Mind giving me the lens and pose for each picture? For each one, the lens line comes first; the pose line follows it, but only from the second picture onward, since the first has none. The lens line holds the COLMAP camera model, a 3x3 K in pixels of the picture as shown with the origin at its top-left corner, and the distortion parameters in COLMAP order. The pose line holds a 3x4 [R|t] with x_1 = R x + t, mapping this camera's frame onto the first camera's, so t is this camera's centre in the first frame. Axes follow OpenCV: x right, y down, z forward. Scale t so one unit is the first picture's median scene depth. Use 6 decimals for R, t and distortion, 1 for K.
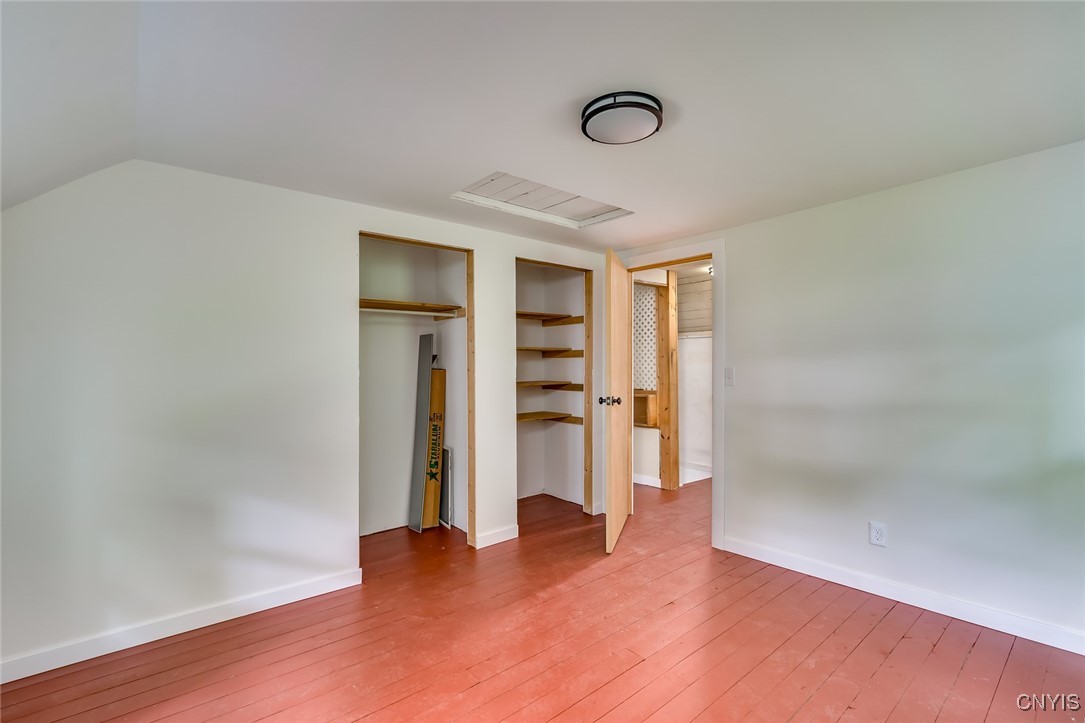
lens RADIAL K [[495.3, 0, 544.1], [0, 495.3, 360.2], [0, 0, 1]] dist [0.001548, 0.000823]
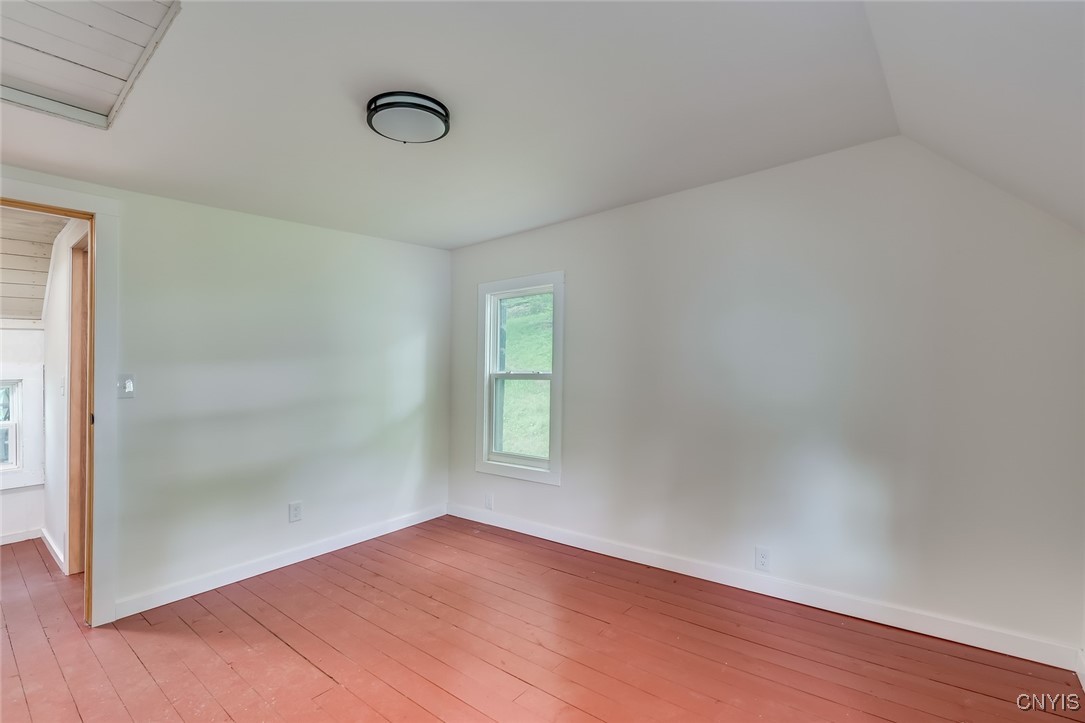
lens RADIAL K [[495.3, 0, 544.3], [0, 495.3, 363.1], [0, 0, 1]] dist [0.001548, 0.000823]
pose [[-0.180661, 0.023243, 0.983271, -0.566308], [0.009955, 0.999713, -0.021802, 0.024597], [-0.983495, 0.005850, -0.180841, 0.577291]]
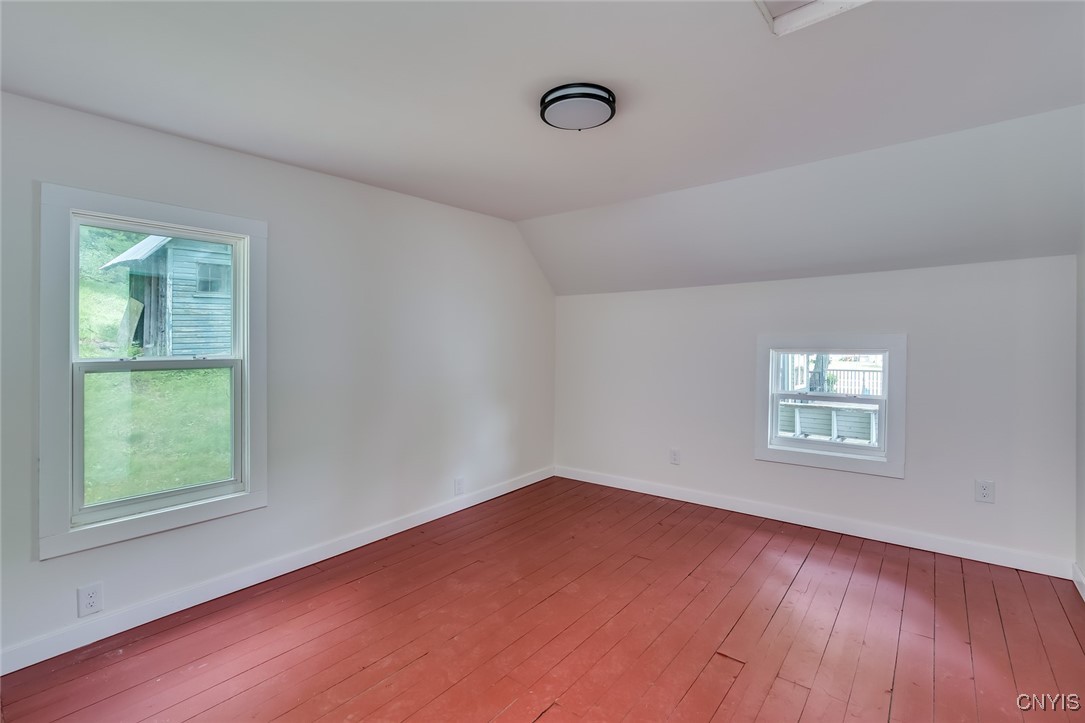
lens RADIAL K [[495.3, 0, 540.5], [0, 495.3, 363.3], [0, 0, 1]] dist [0.001548, 0.000823]
pose [[-0.983589, 0.032135, -0.177538, 0.256414], [0.027877, 0.999262, 0.026432, 0.025200], [0.178256, 0.021049, -0.983759, 1.292868]]
